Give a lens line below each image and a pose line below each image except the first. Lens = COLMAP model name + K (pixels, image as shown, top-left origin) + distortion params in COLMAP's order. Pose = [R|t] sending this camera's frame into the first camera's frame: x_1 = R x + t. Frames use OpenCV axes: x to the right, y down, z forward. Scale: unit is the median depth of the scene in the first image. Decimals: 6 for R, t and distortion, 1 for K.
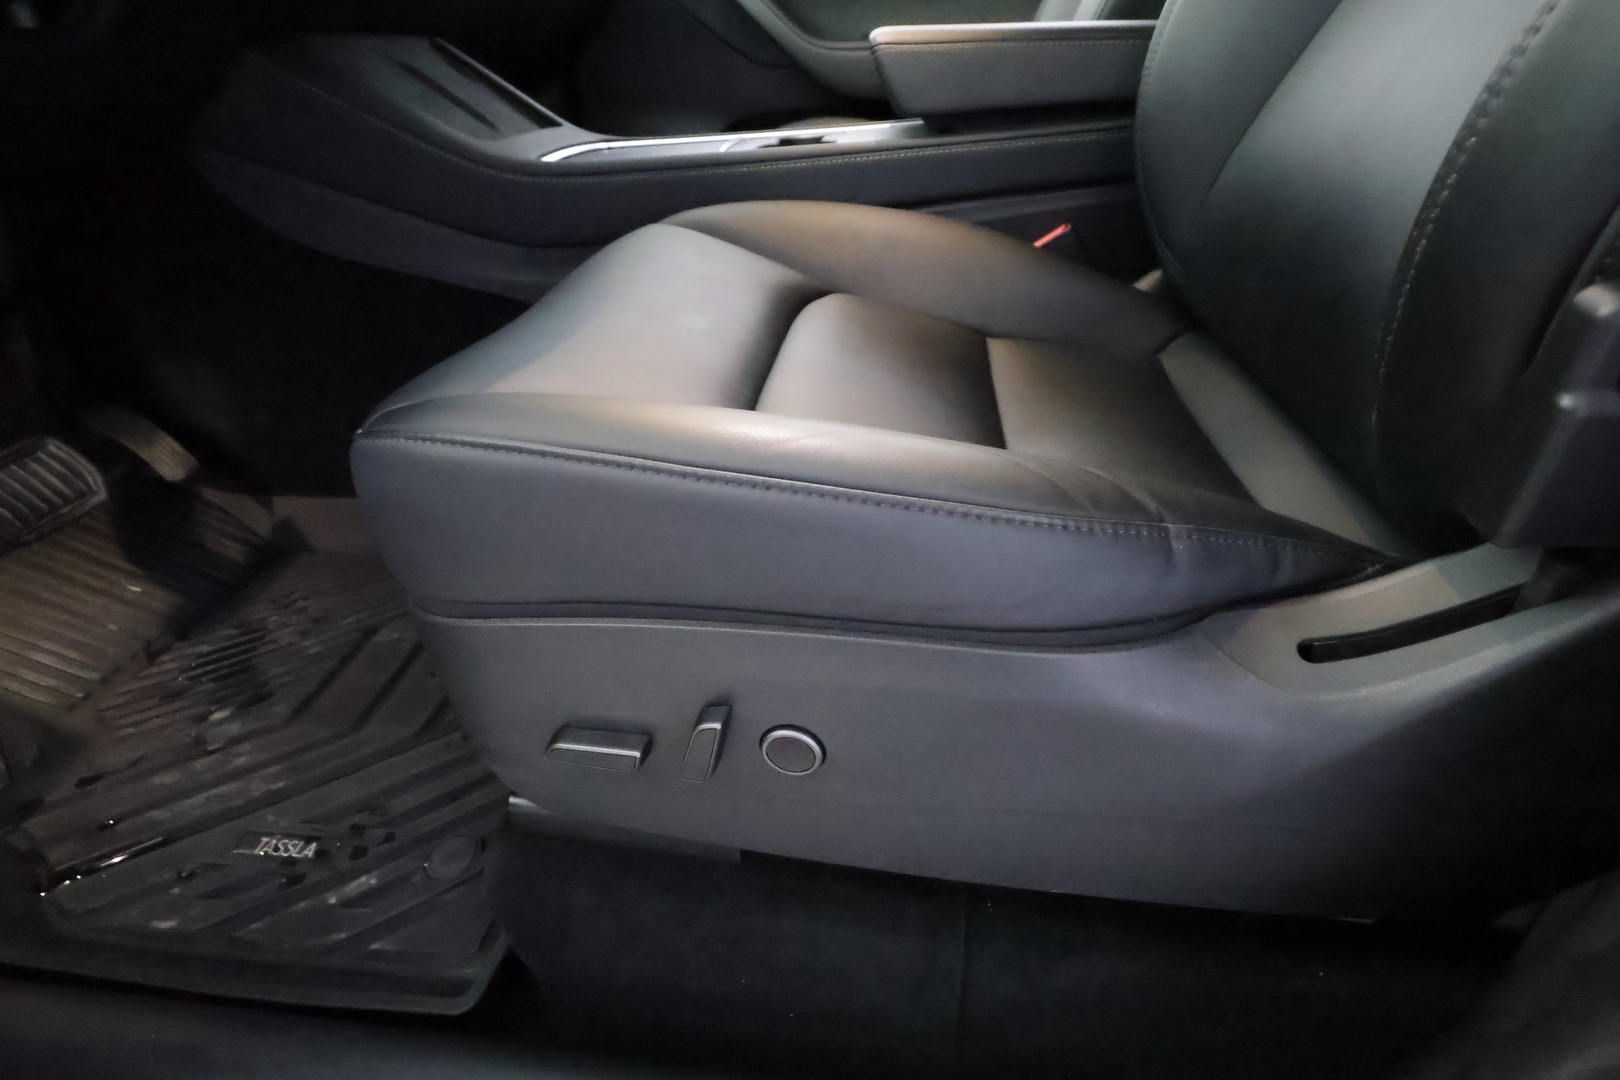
lens RADIAL K [[731.2, 0, 810.3], [0, 731.2, 565.9], [0, 0, 1]] dist [0.000510, 0.000188]
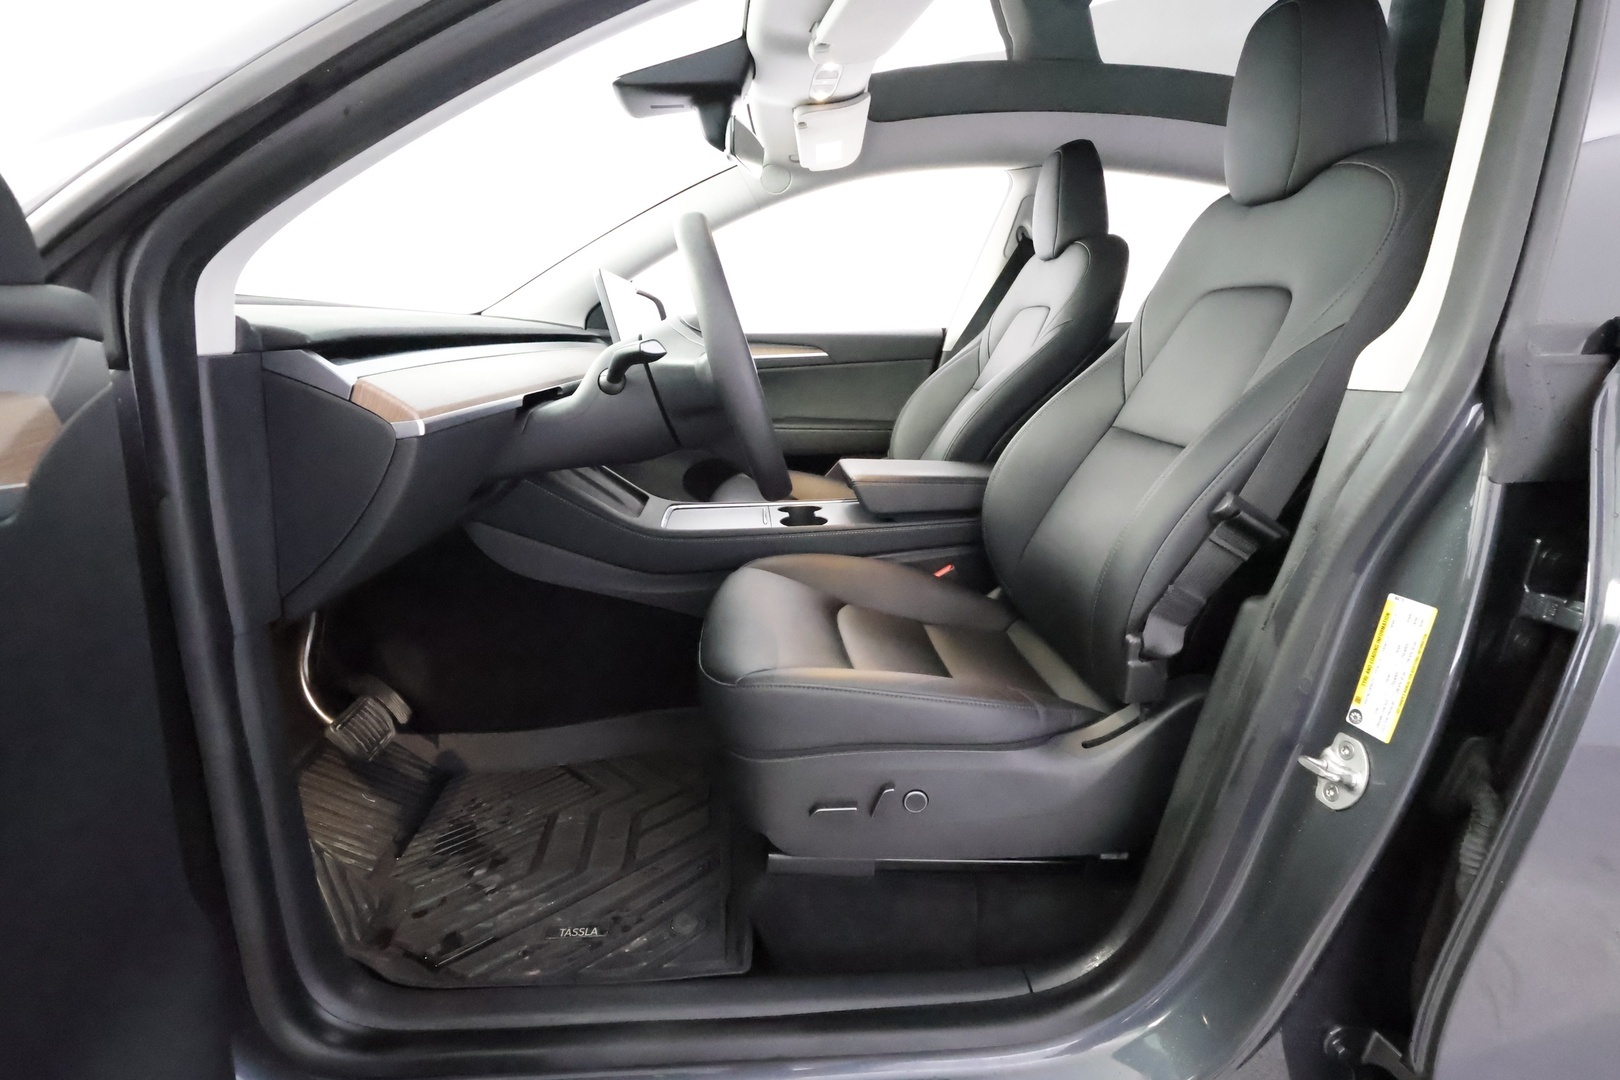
lens RADIAL K [[731.2, 0, 810.3], [0, 731.2, 565.9], [0, 0, 1]] dist [0.000510, 0.000188]
pose [[0.977820, -0.001383, 0.209443, -0.459626], [0.069145, 0.946046, -0.316569, 0.132190], [-0.197705, 0.324029, 0.925158, -0.786902]]
